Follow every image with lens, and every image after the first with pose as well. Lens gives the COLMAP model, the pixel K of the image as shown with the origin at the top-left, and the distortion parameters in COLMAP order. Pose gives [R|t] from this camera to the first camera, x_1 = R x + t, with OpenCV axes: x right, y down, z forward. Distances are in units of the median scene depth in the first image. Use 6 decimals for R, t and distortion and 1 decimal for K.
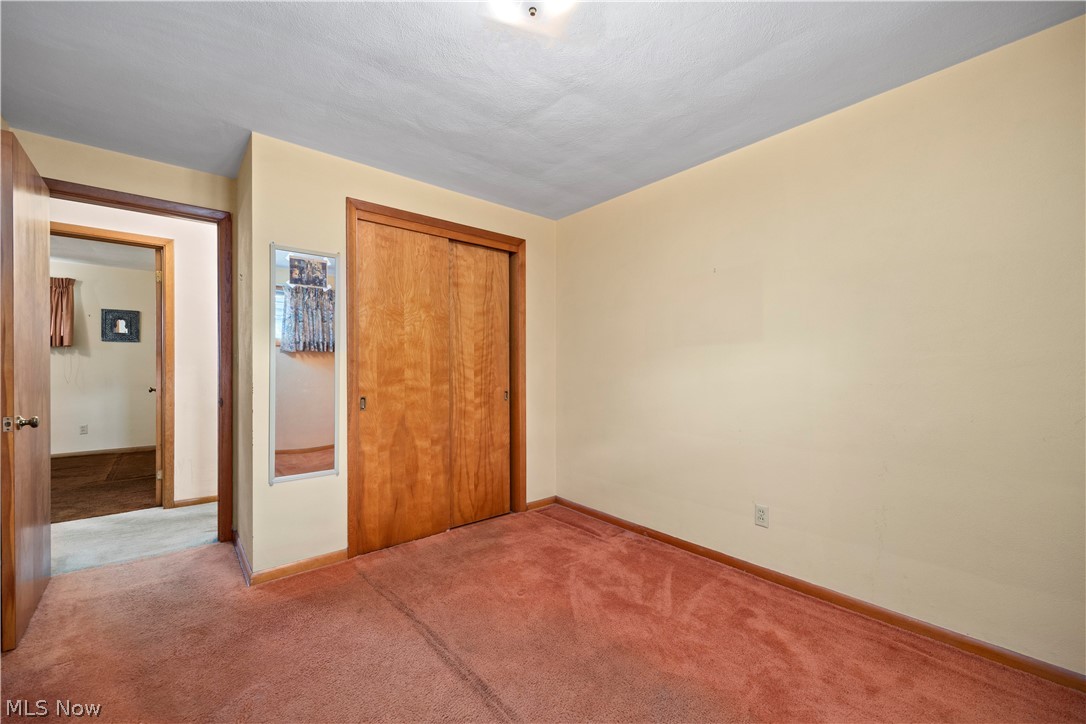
lens RADIAL K [[421.7, 0, 545.2], [0, 421.7, 365.7], [0, 0, 1]] dist [-0.003689, 0.000056]
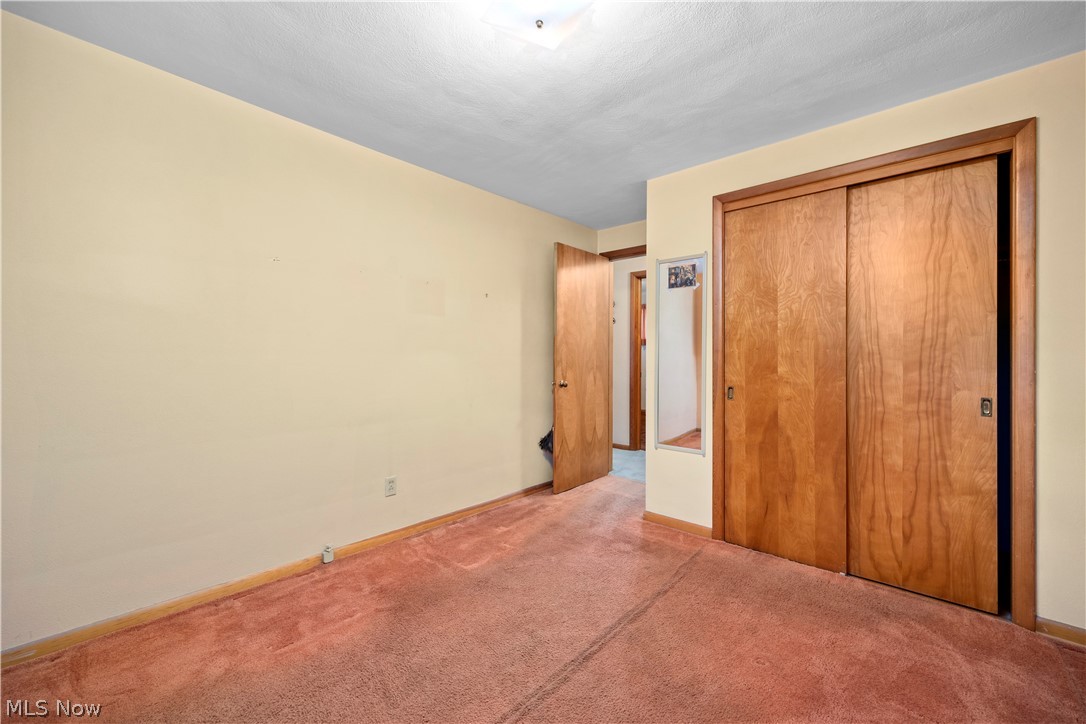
lens RADIAL K [[421.7, 0, 546.6], [0, 421.7, 356.6], [0, 0, 1]] dist [-0.003689, 0.000056]
pose [[0.155179, -0.003600, -0.987880, 0.416760], [-0.001719, 0.999991, -0.003915, 0.006173], [0.987885, 0.002305, 0.155171, 0.345969]]
